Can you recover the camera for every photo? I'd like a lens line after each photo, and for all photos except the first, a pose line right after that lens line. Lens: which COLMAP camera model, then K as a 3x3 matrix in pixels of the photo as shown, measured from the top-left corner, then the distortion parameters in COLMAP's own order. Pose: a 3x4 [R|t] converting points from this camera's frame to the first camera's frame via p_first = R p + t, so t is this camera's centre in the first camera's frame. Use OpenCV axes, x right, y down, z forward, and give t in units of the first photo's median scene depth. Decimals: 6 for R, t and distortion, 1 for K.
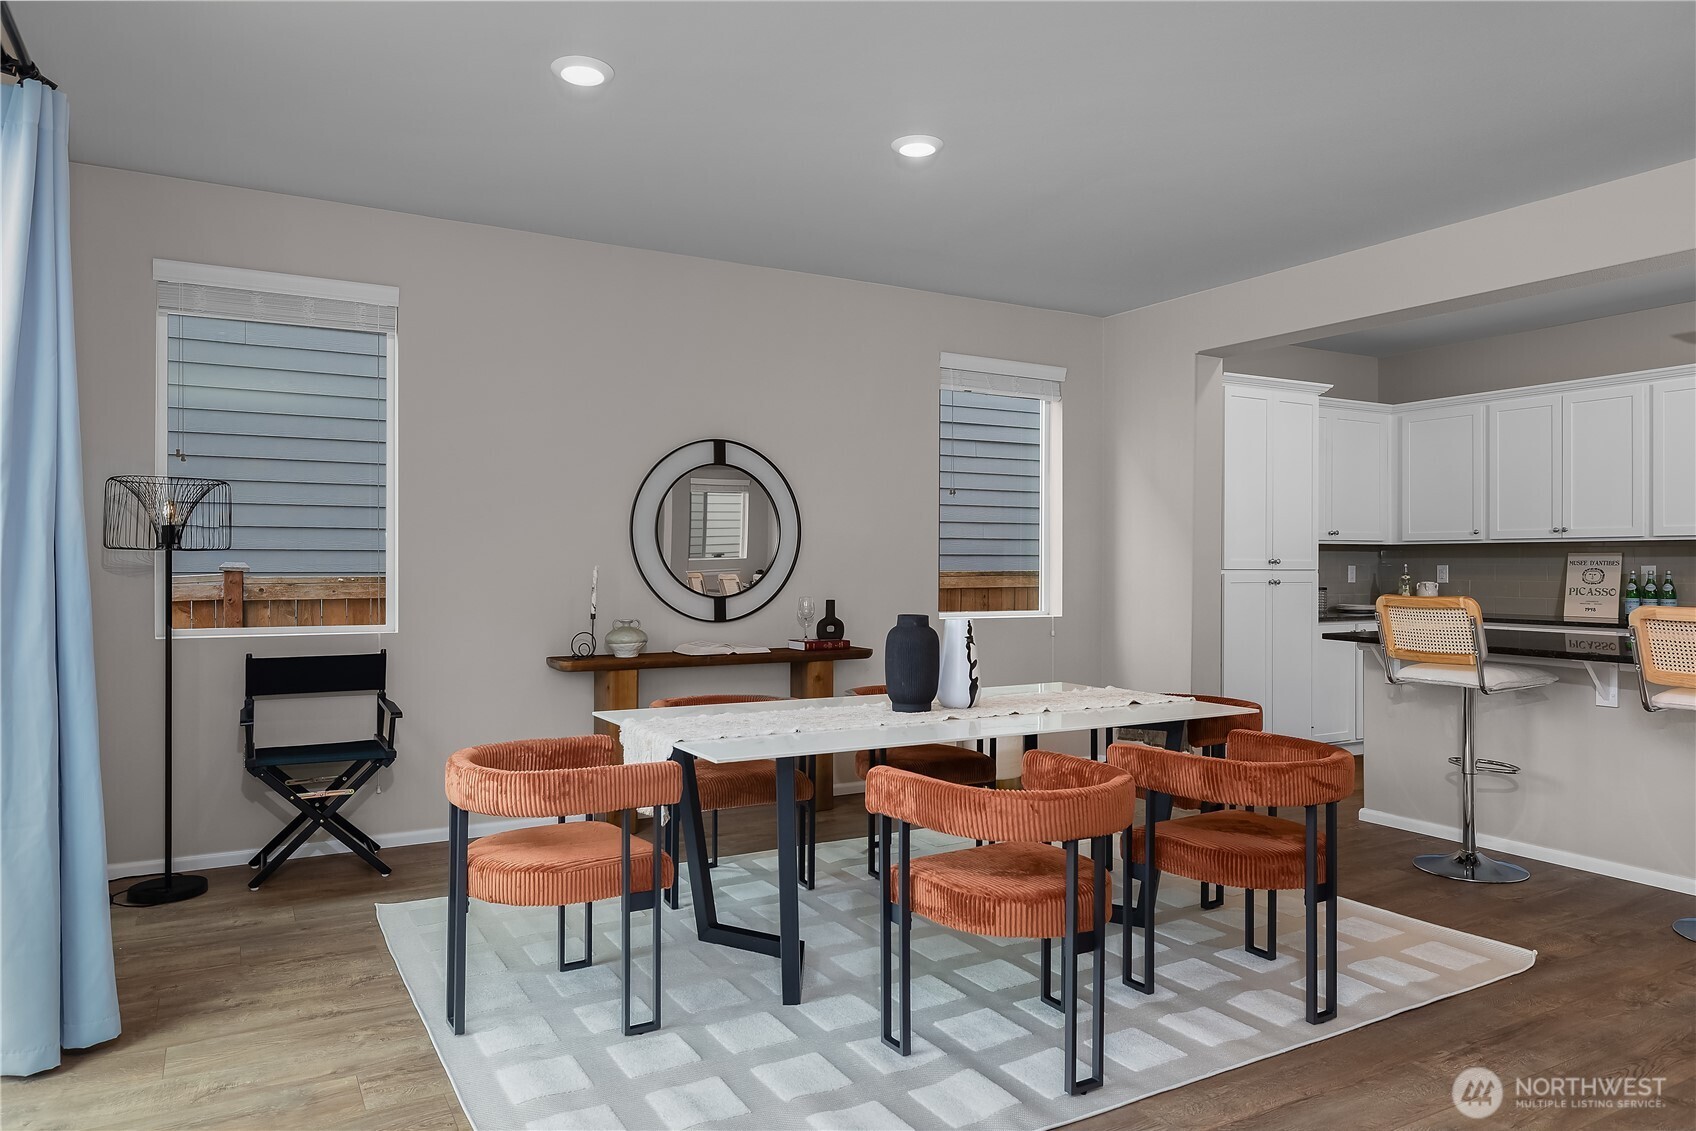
lens RADIAL K [[1099.9, 0, 848.0], [0, 1099.9, 565.5], [0, 0, 1]] dist [0.006143, 0.001752]
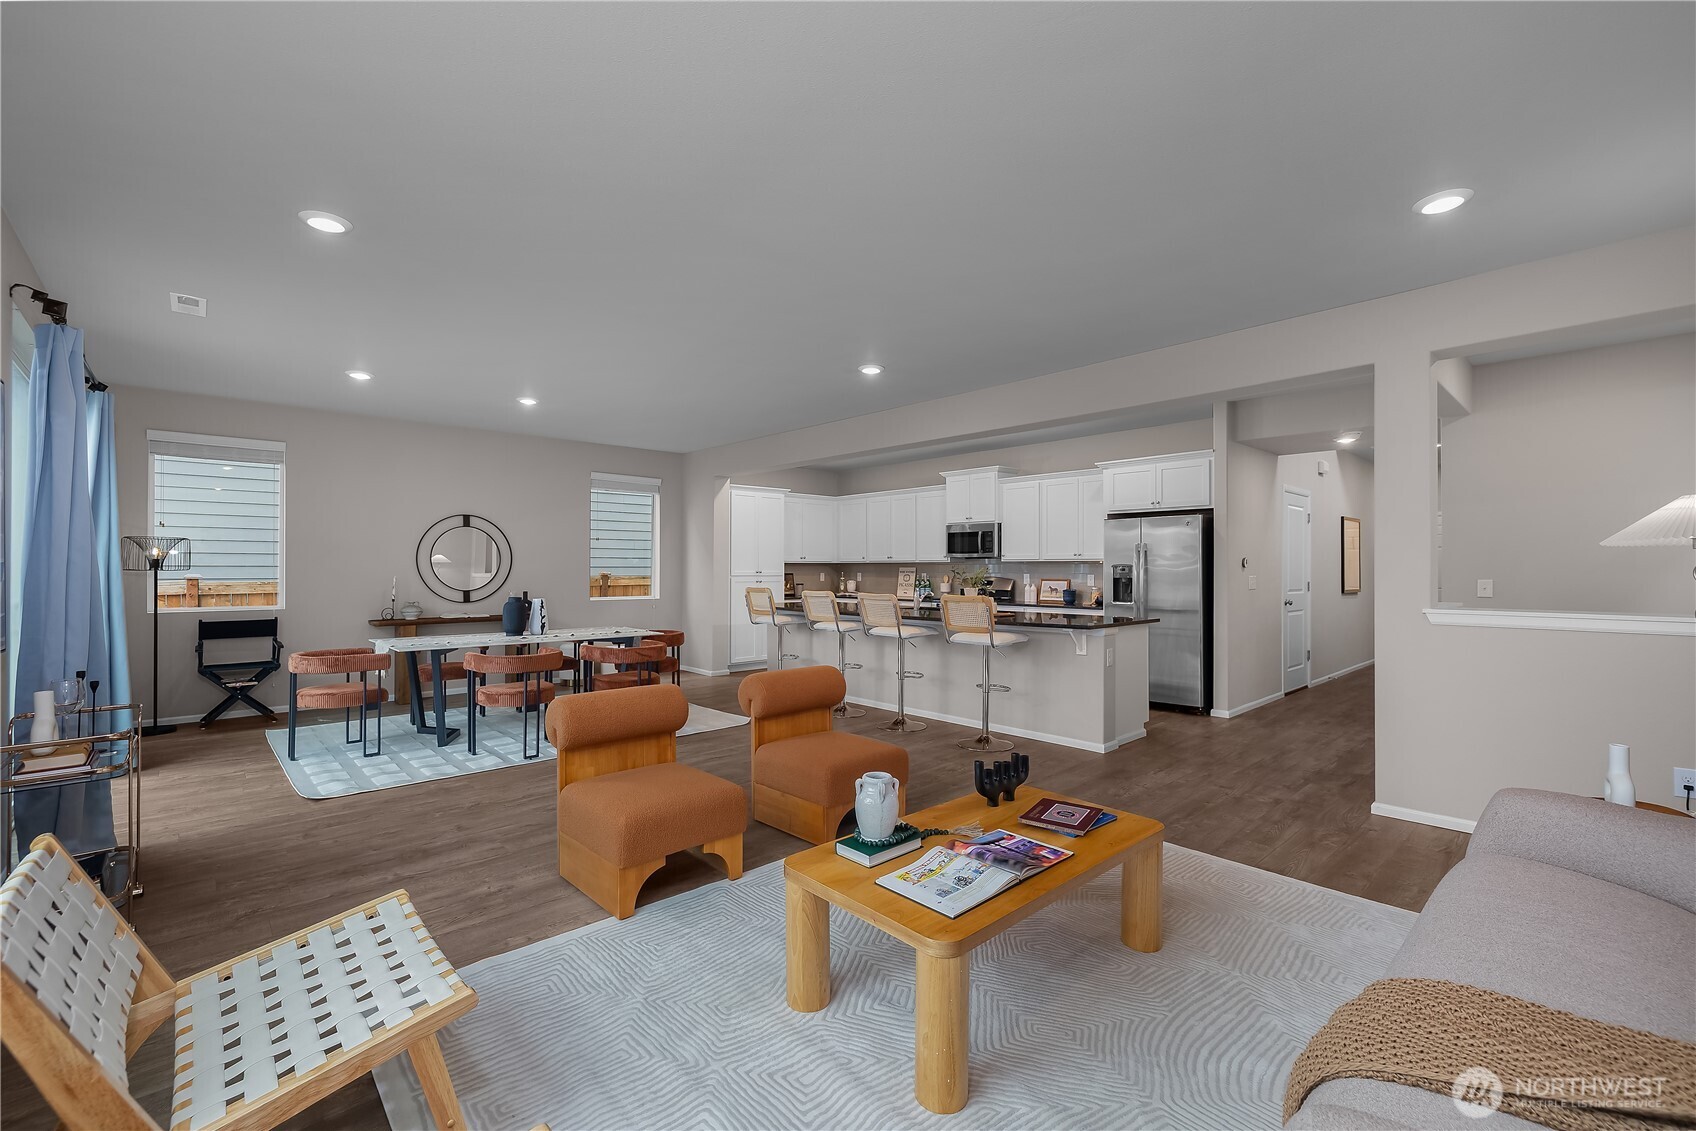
lens RADIAL K [[721.2, 0, 843.3], [0, 721.2, 567.6], [0, 0, 1]] dist [-0.001913, -0.000140]
pose [[0.975089, -0.000828, 0.221811, 0.286937], [0.001162, 0.999998, -0.001374, -0.012467], [-0.221810, 0.001597, 0.975089, -0.504272]]
